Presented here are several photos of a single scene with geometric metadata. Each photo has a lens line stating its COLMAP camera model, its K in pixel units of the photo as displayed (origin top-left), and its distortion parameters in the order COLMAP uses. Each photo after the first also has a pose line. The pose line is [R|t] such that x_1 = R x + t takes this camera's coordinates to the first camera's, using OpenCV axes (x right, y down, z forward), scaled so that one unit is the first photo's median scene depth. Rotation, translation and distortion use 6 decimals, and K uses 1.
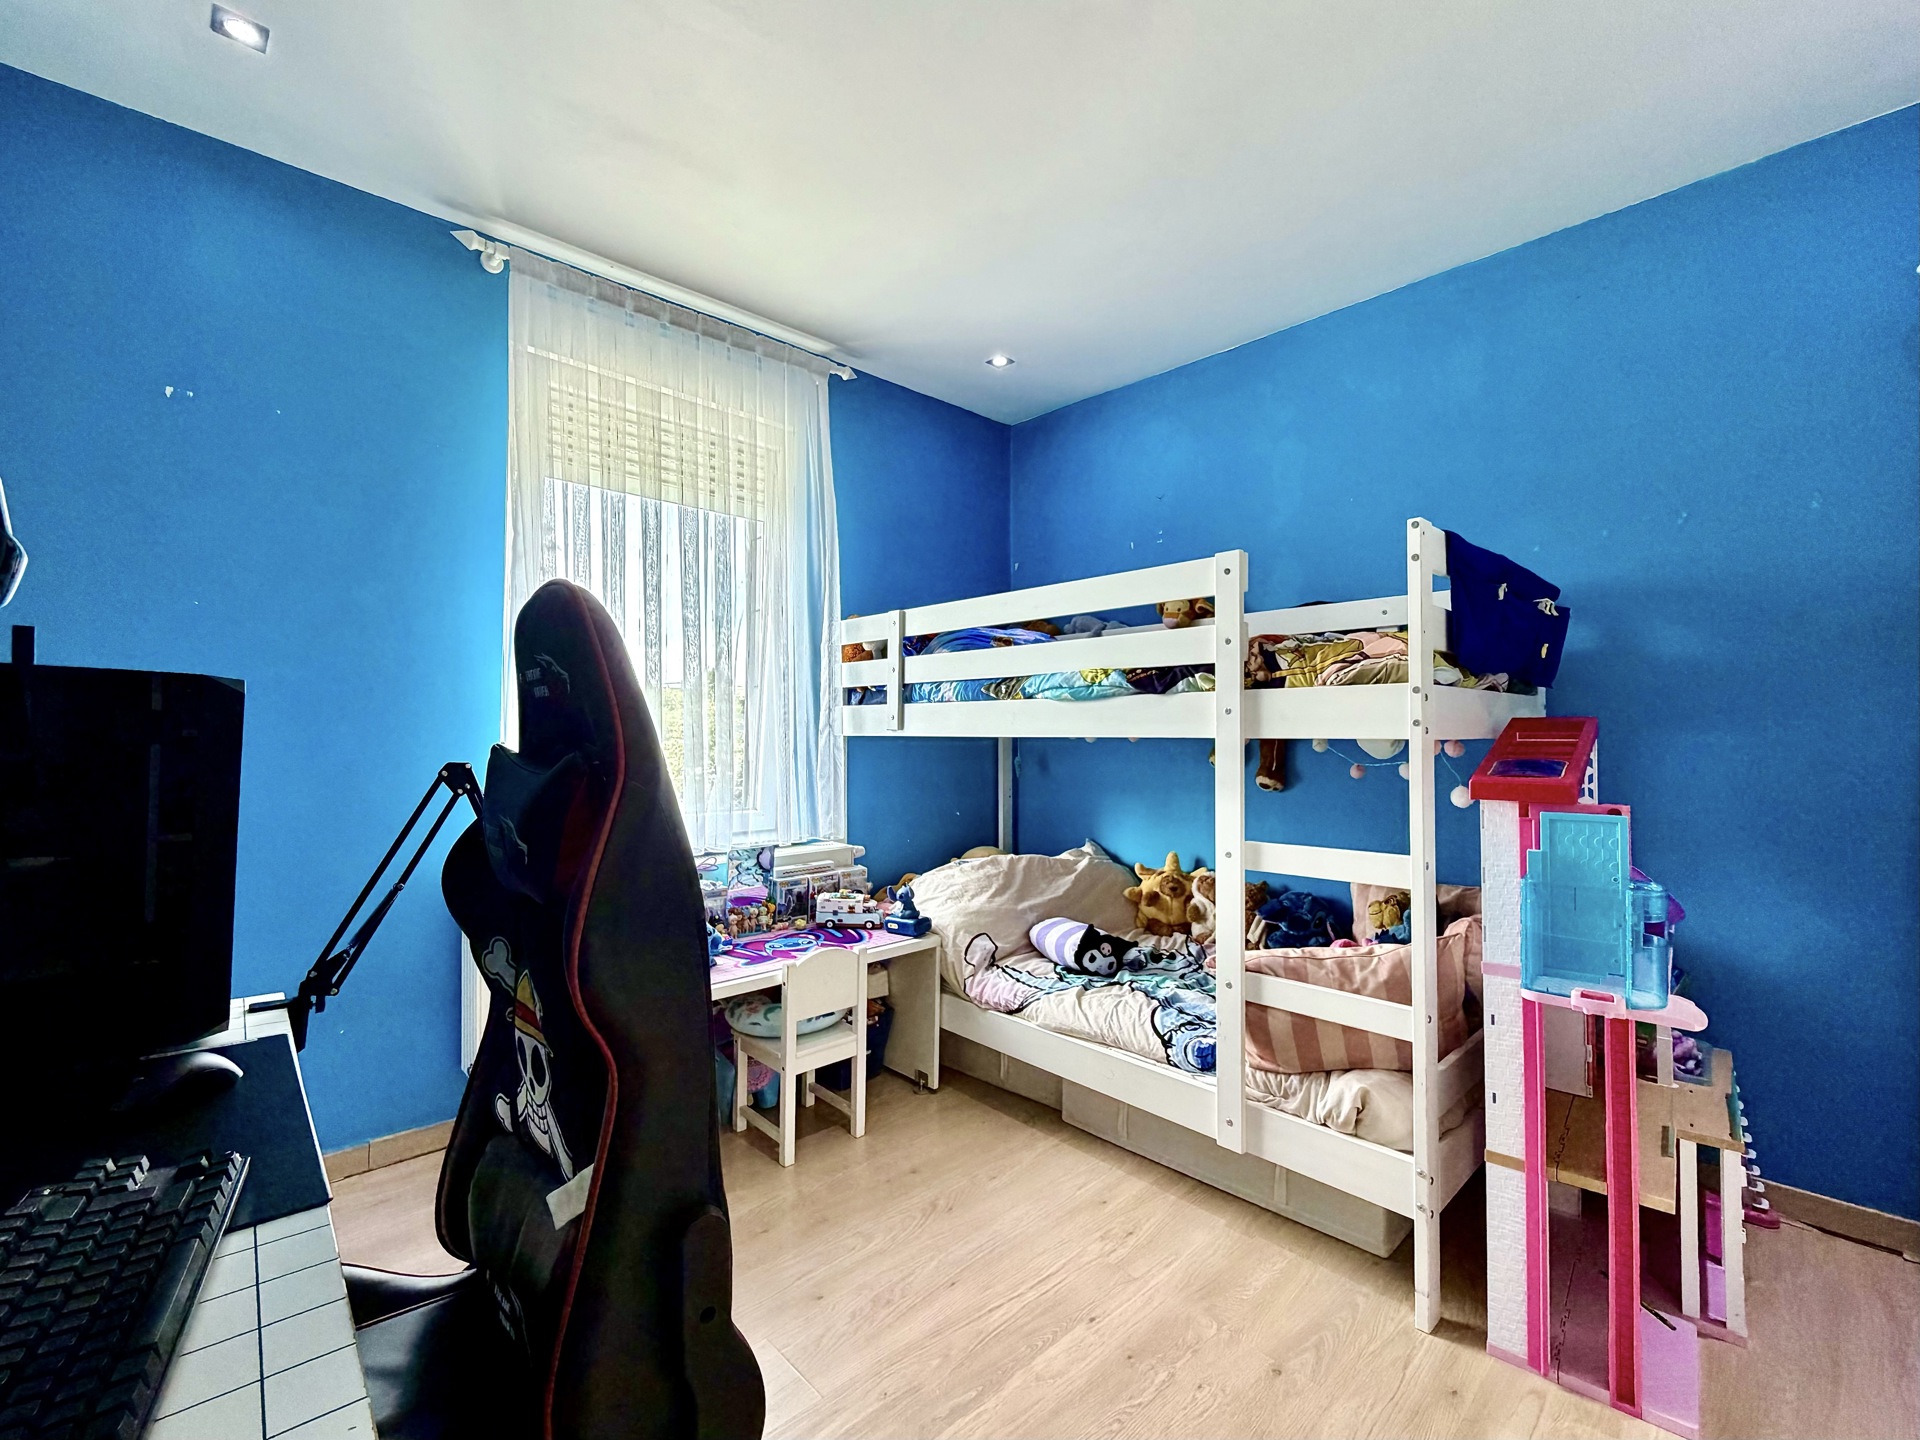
lens RADIAL K [[811.4, 0, 962.8], [0, 811.4, 720.3], [0, 0, 1]] dist [-0.000293, -0.000029]
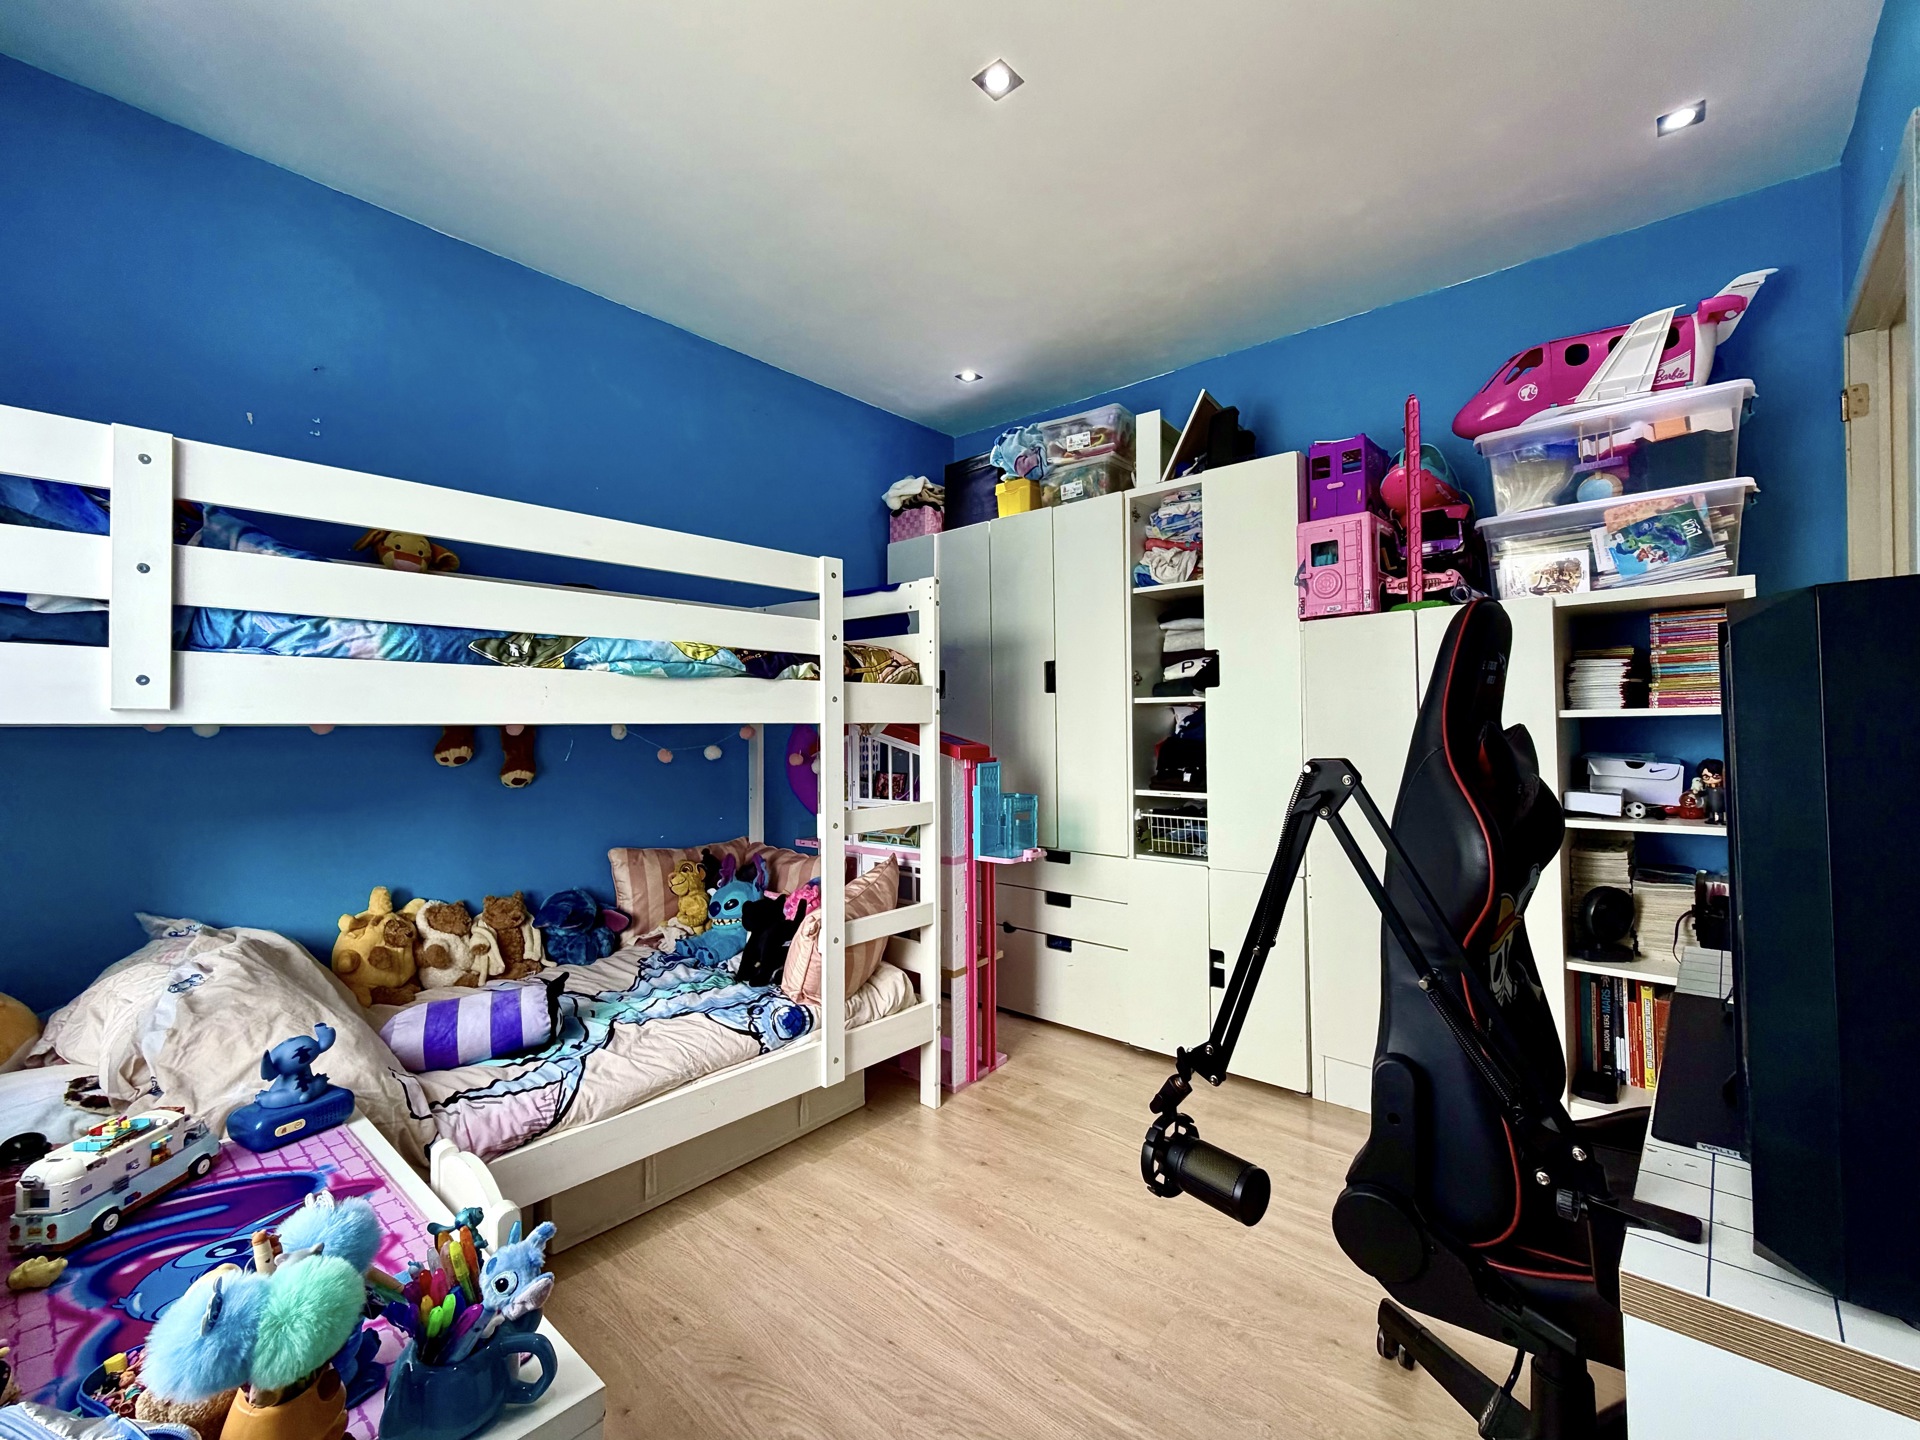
lens RADIAL K [[811.4, 0, 962.8], [0, 811.4, 720.3], [0, 0, 1]] dist [-0.000293, -0.000029]
pose [[-0.077847, 0.003396, 0.996960, -0.718919], [-0.013258, 0.999902, -0.004442, 0.018201], [-0.996877, -0.013564, -0.077794, 0.801020]]
